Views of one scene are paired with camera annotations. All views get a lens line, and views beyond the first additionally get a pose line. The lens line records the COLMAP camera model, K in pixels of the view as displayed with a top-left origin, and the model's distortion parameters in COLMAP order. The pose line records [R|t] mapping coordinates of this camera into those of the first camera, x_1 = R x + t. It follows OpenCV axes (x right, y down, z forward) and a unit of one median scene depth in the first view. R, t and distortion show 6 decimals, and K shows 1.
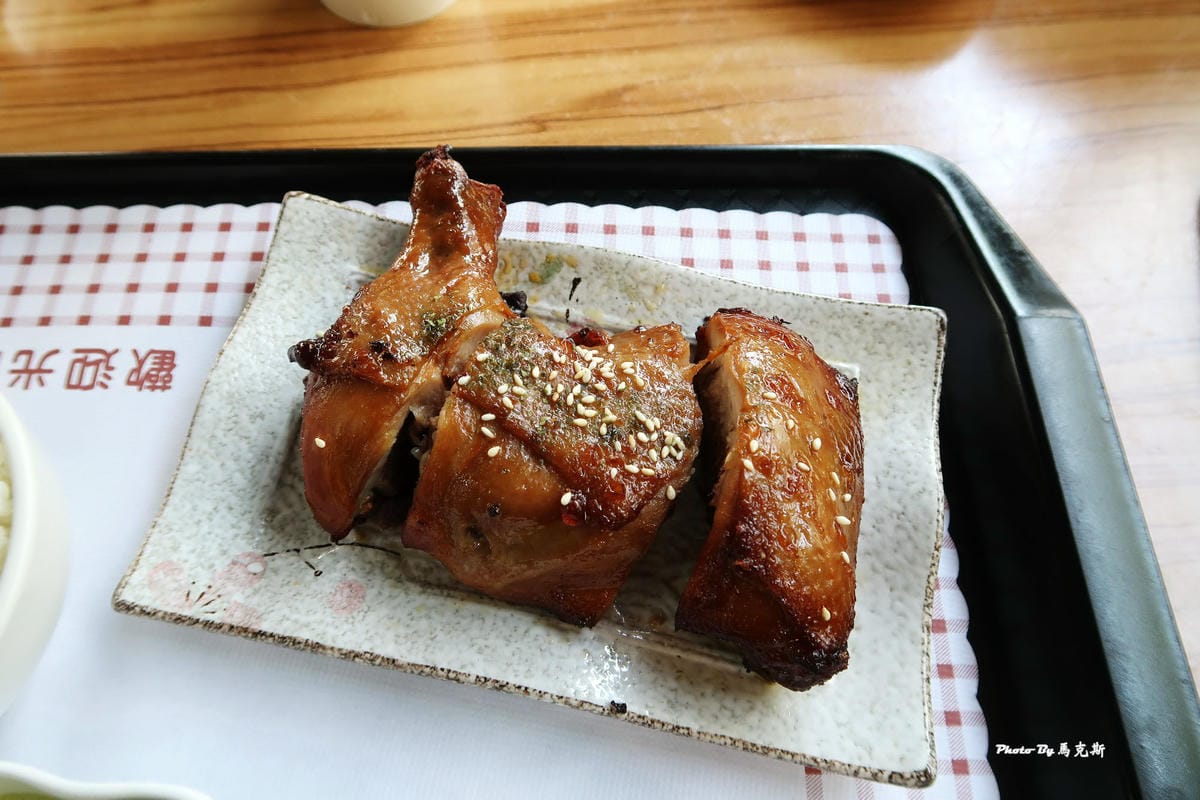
lens RADIAL K [[823.7, 0, 592.8], [0, 823.7, 400.0], [0, 0, 1]] dist [-0.013155, -0.002809]
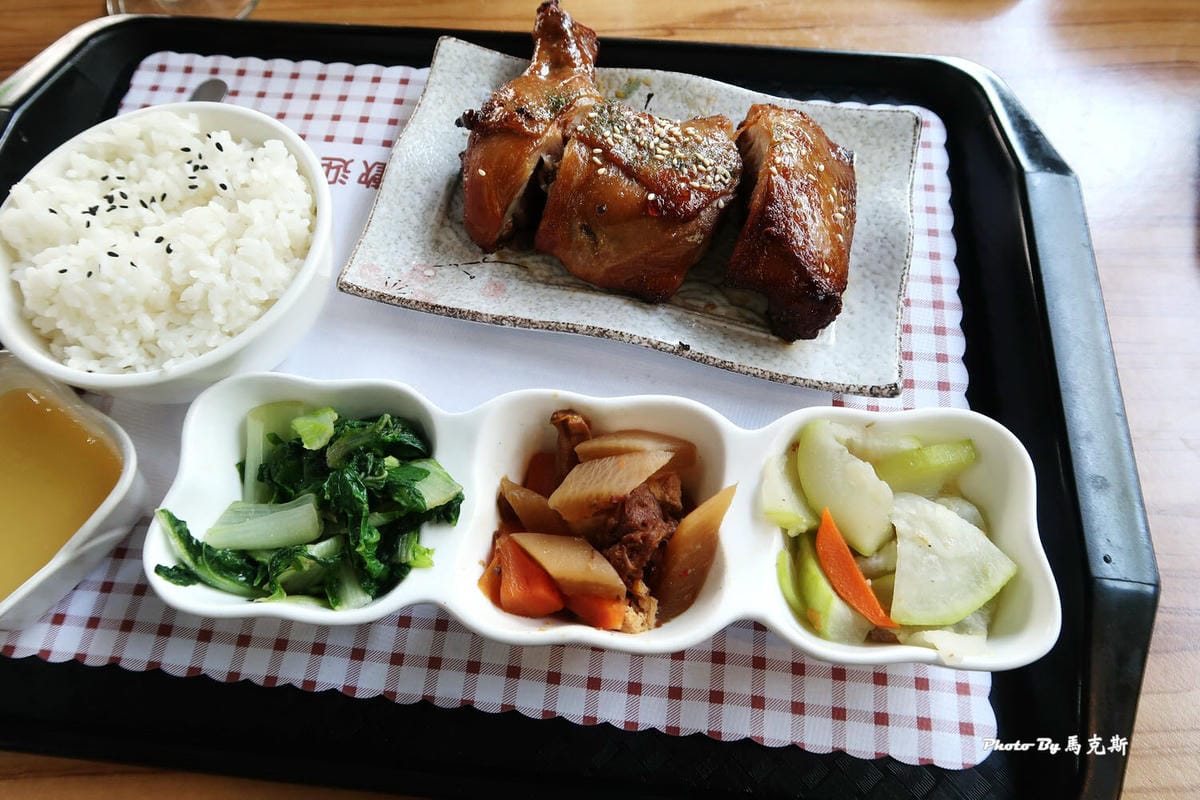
lens RADIAL K [[823.7, 0, 590.6], [0, 823.7, 393.3], [0, 0, 1]] dist [-0.013155, -0.002809]
pose [[0.999202, 0.010789, -0.038464, -0.073376], [-0.011721, 0.999641, -0.024107, 0.464366], [0.038190, 0.024538, 0.998969, -0.440646]]
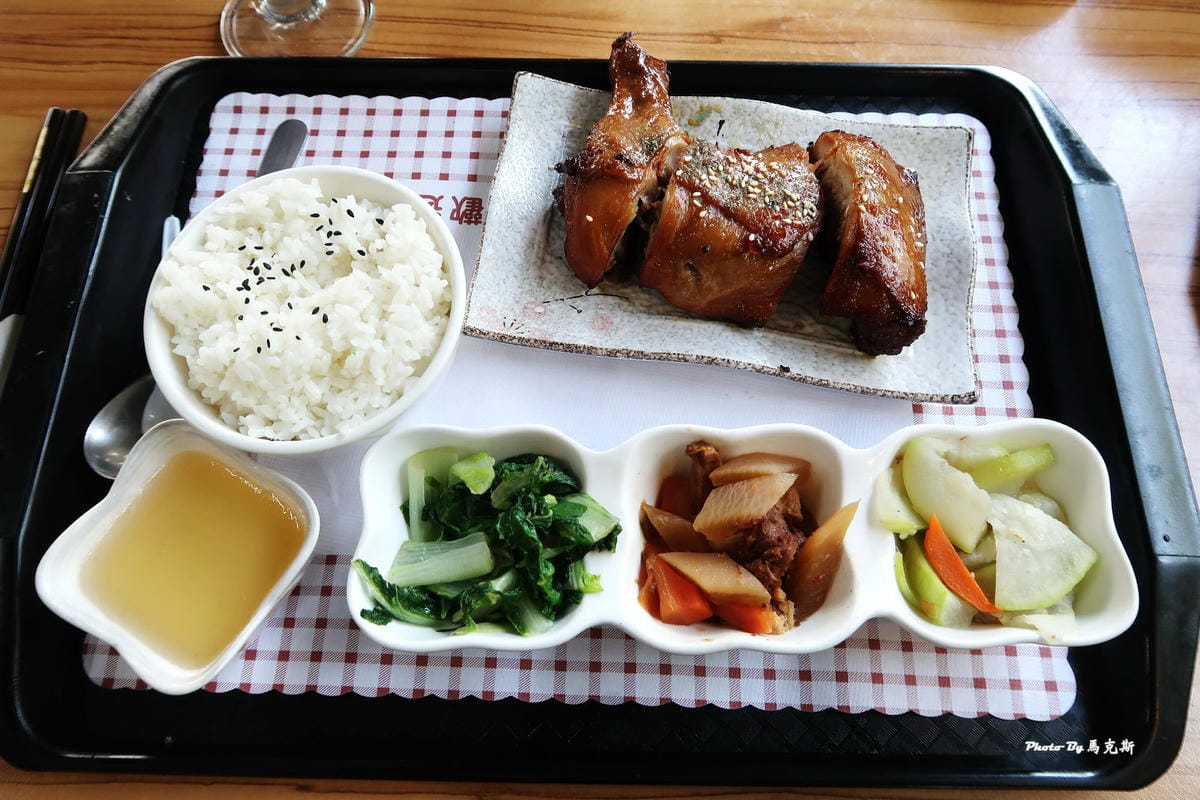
lens RADIAL K [[823.7, 0, 591.6], [0, 823.7, 394.6], [0, 0, 1]] dist [-0.013155, -0.002809]
pose [[0.998533, -0.054058, 0.003111, -0.338359], [0.053763, 0.996645, 0.061703, 0.284594], [-0.006436, -0.061445, 0.998090, -0.595093]]
